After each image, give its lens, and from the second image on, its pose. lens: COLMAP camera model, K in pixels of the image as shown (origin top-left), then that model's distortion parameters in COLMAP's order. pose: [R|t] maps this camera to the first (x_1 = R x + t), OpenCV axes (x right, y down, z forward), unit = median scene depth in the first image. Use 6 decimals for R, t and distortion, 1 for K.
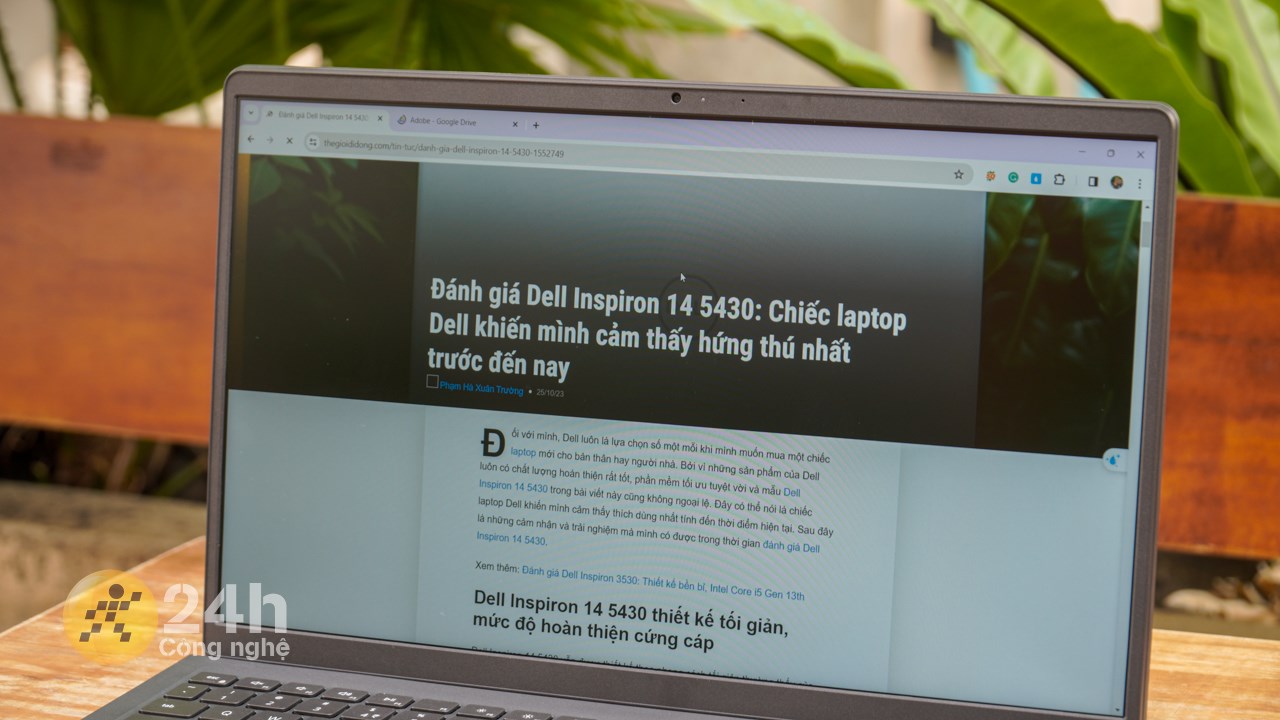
lens RADIAL K [[3514.8, 0, 640.8], [0, 3514.8, 358.8], [0, 0, 1]] dist [-0.318410, 0.000000]
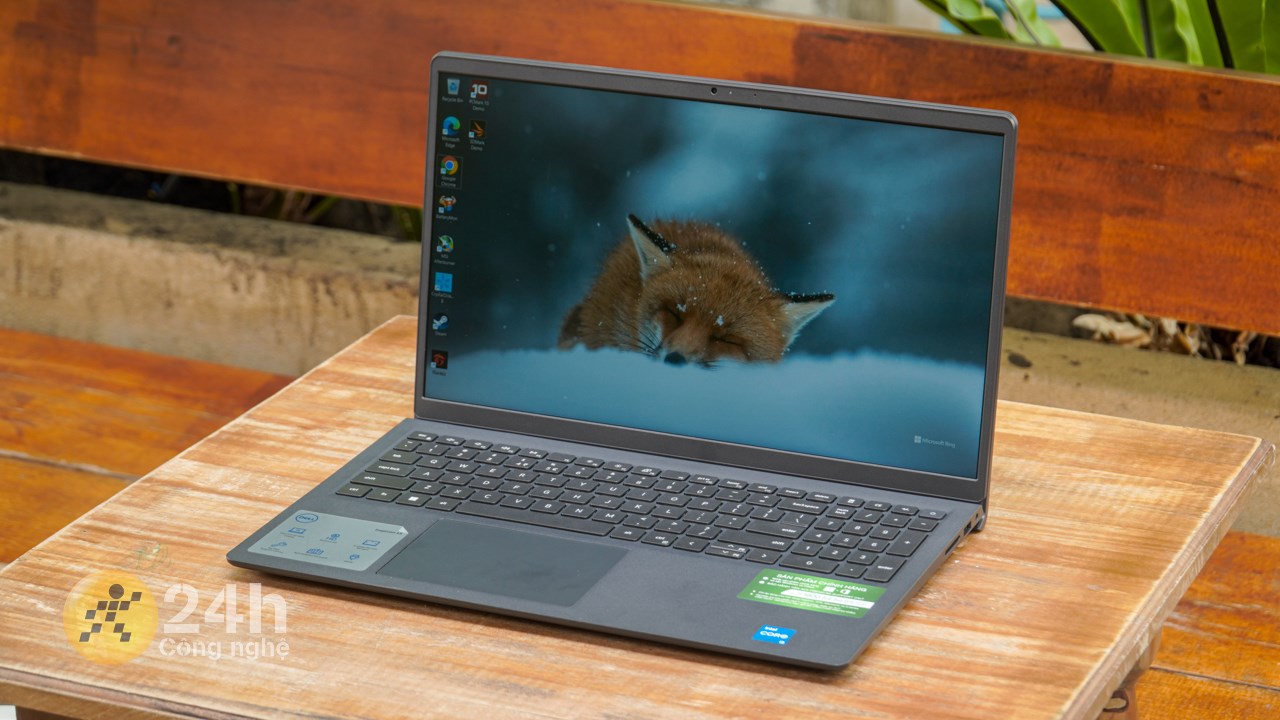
lens RADIAL K [[3284.3, 0, 642.0], [0, 3284.3, 359.6], [0, 0, 1]] dist [-0.313888, 0.000000]
pose [[0.999775, 0.015683, -0.014255, 0.000272], [-0.013751, 0.991838, 0.126759, -0.128932], [0.016126, -0.126534, 0.991831, -0.470785]]
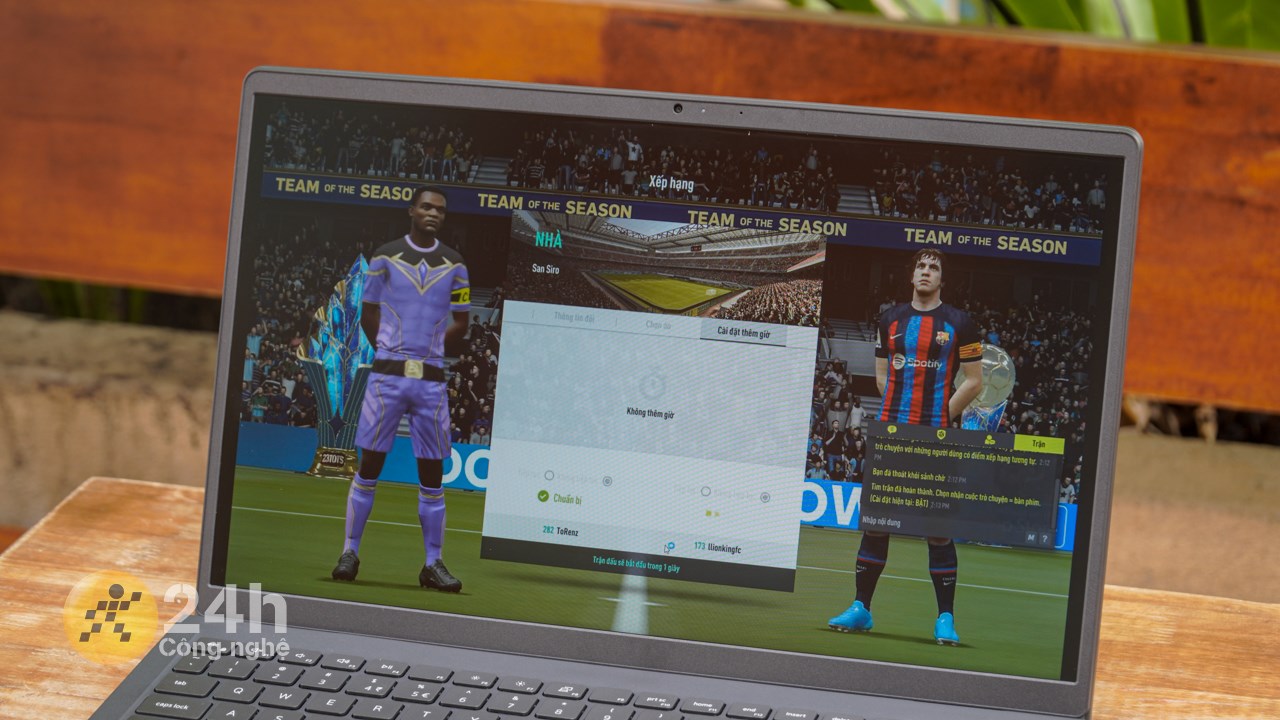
lens RADIAL K [[3625.7, 0, 636.9], [0, 3625.7, 363.0], [0, 0, 1]] dist [-0.321191, 0.000000]
pose [[0.995100, -0.034148, 0.092788, -0.073971], [0.021360, 0.990551, 0.135469, -0.139554], [-0.096538, -0.132823, 0.986427, -0.049459]]
